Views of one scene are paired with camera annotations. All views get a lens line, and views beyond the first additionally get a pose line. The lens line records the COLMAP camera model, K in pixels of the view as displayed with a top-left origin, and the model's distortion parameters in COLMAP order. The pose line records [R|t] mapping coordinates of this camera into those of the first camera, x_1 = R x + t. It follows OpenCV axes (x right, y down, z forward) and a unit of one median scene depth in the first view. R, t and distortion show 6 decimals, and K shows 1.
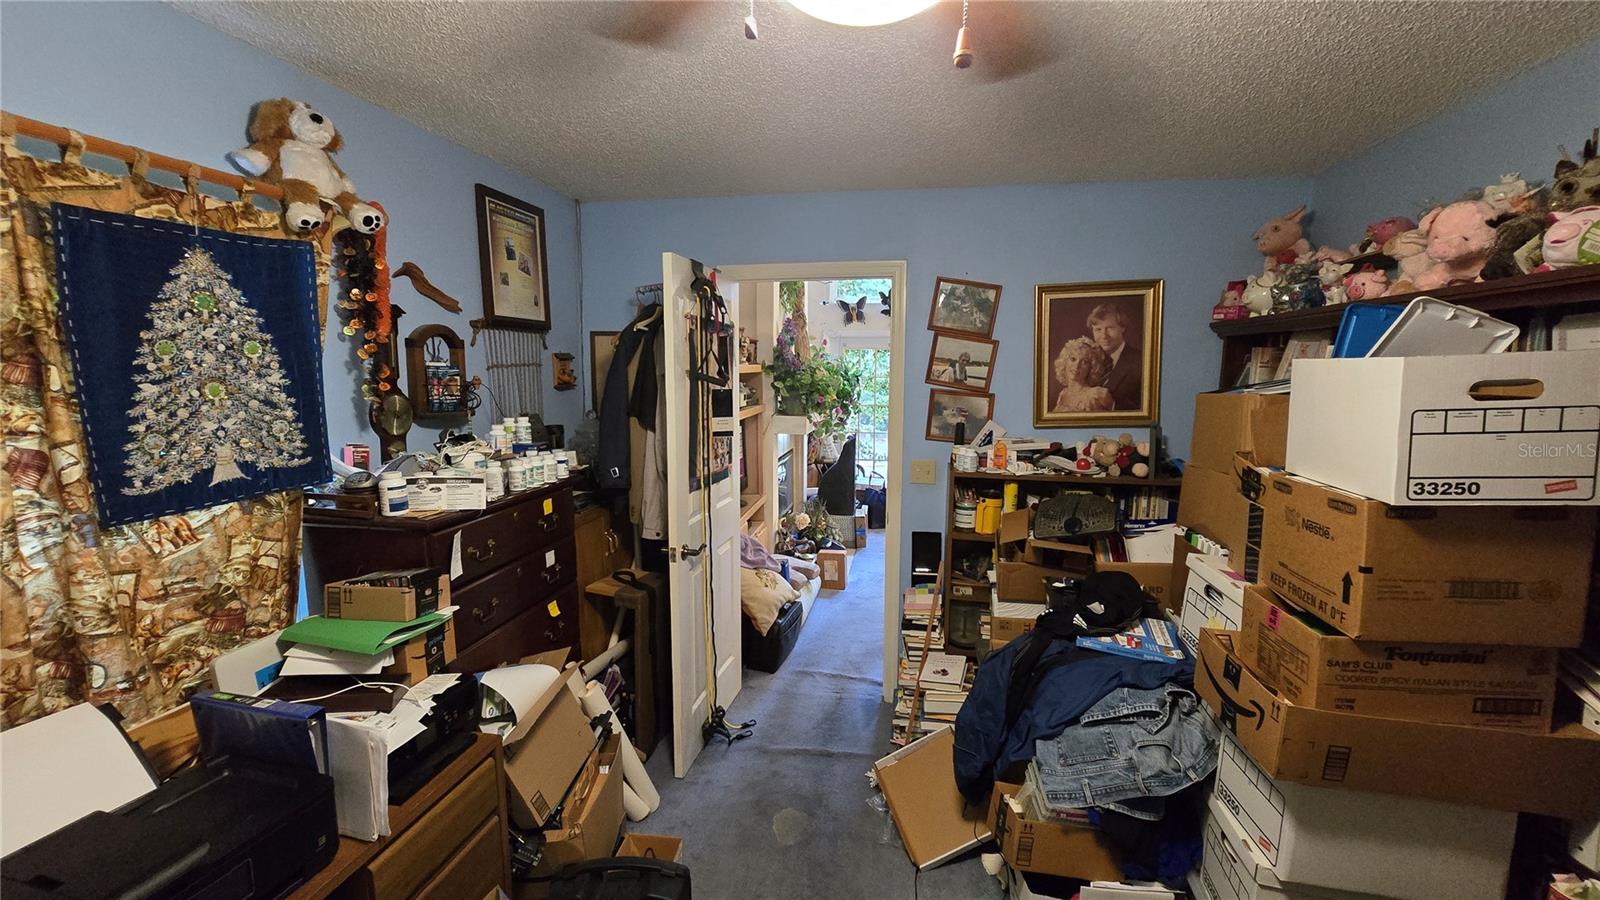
lens RADIAL K [[659.8, 0, 802.6], [0, 659.8, 446.0], [0, 0, 1]] dist [-0.002184, -0.000725]
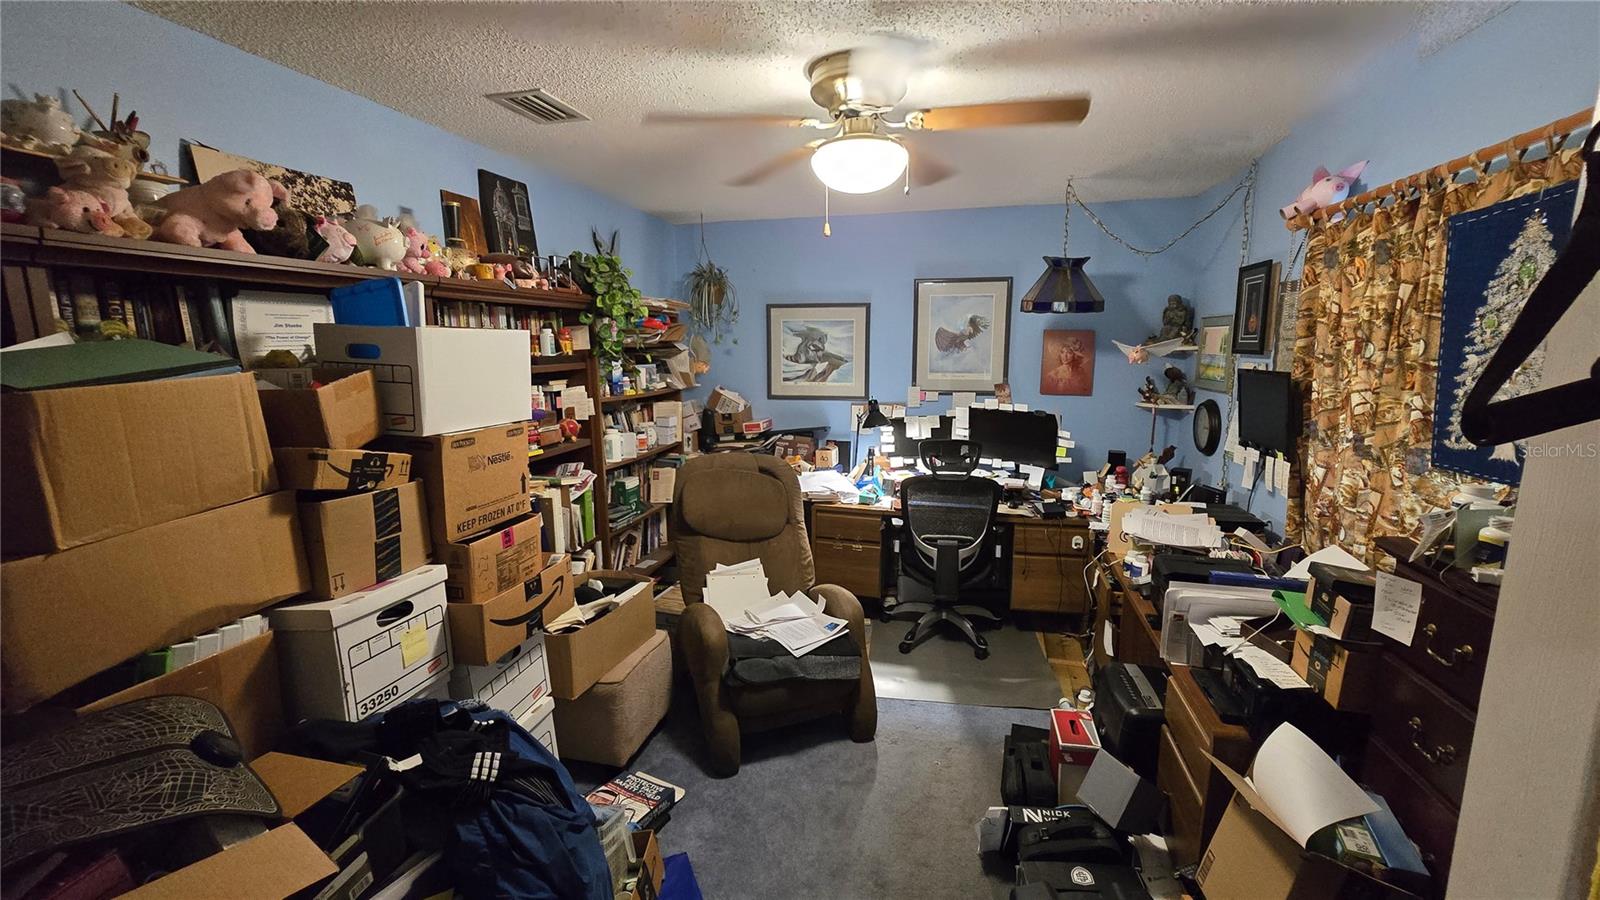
lens RADIAL K [[659.8, 0, 795.9], [0, 659.8, 457.7], [0, 0, 1]] dist [-0.002184, -0.000725]
pose [[-0.999839, -0.007802, 0.016187, 0.154139], [-0.003008, 0.960783, 0.277284, -0.234655], [-0.017716, 0.277190, -0.960652, 2.160570]]
